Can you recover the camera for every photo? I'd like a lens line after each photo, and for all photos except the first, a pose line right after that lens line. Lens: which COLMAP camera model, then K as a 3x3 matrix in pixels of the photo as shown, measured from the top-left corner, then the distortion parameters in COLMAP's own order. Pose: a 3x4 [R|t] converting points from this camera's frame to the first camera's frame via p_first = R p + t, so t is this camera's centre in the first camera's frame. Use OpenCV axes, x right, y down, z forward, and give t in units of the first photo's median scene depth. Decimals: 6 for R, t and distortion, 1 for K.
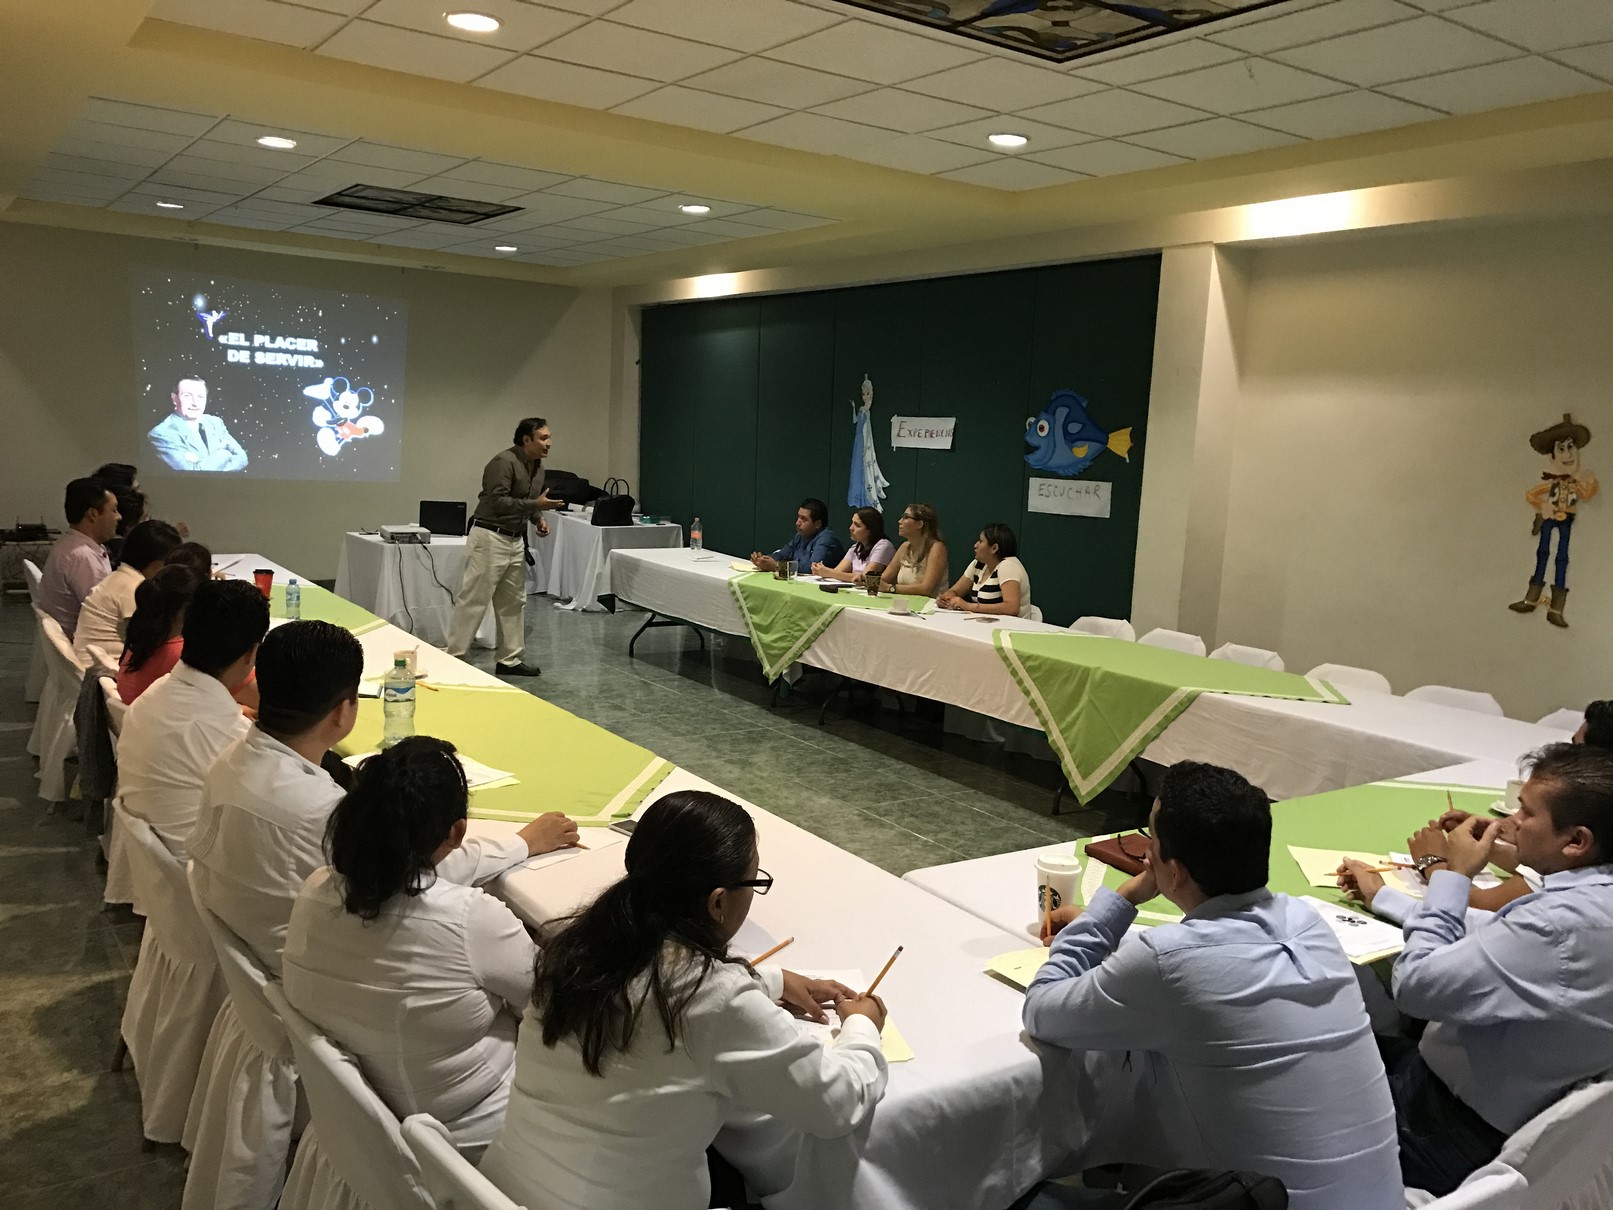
lens RADIAL K [[1335.2, 0, 814.6], [0, 1335.2, 601.7], [0, 0, 1]] dist [0.006975, 0.017907]
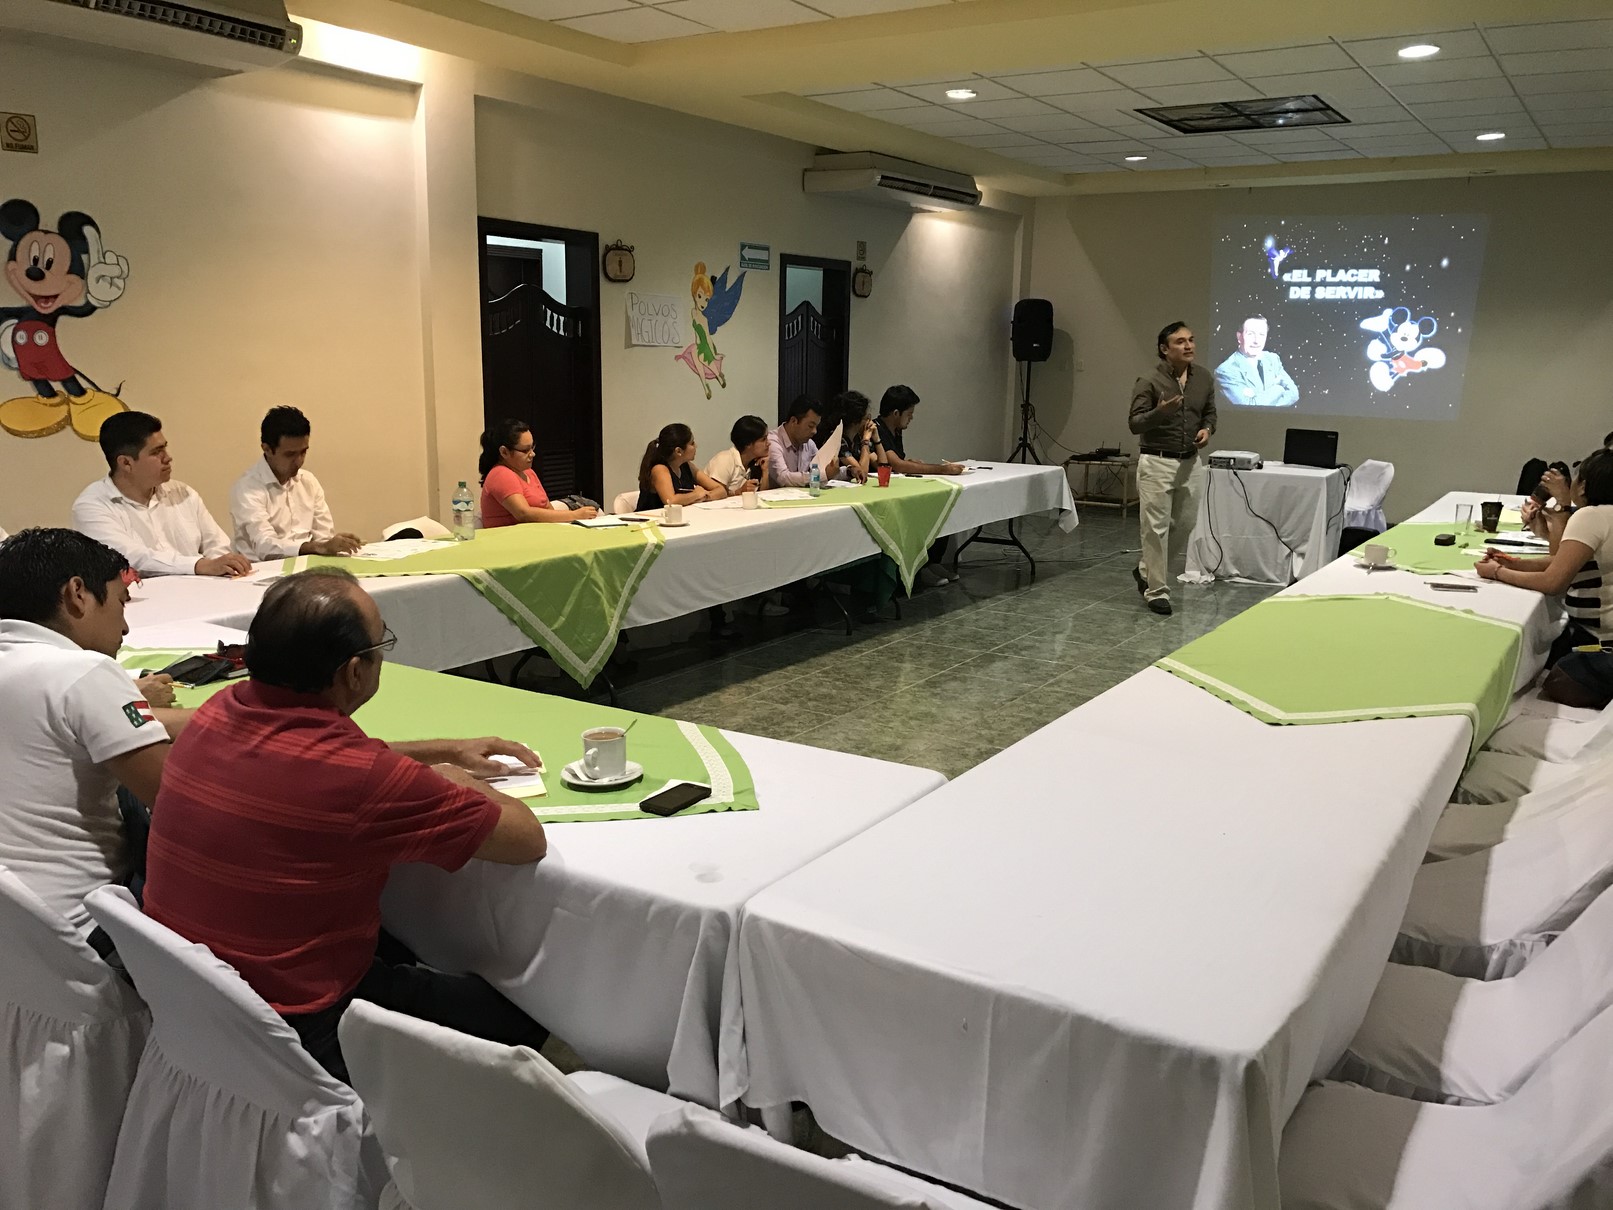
lens RADIAL K [[1335.2, 0, 814.6], [0, 1335.2, 601.7], [0, 0, 1]] dist [0.006975, 0.017907]
pose [[0.398108, 0.134370, -0.907444, 0.375466], [-0.116279, 0.988626, 0.095378, -0.005001], [0.909939, 0.067546, 0.409204, 0.260674]]
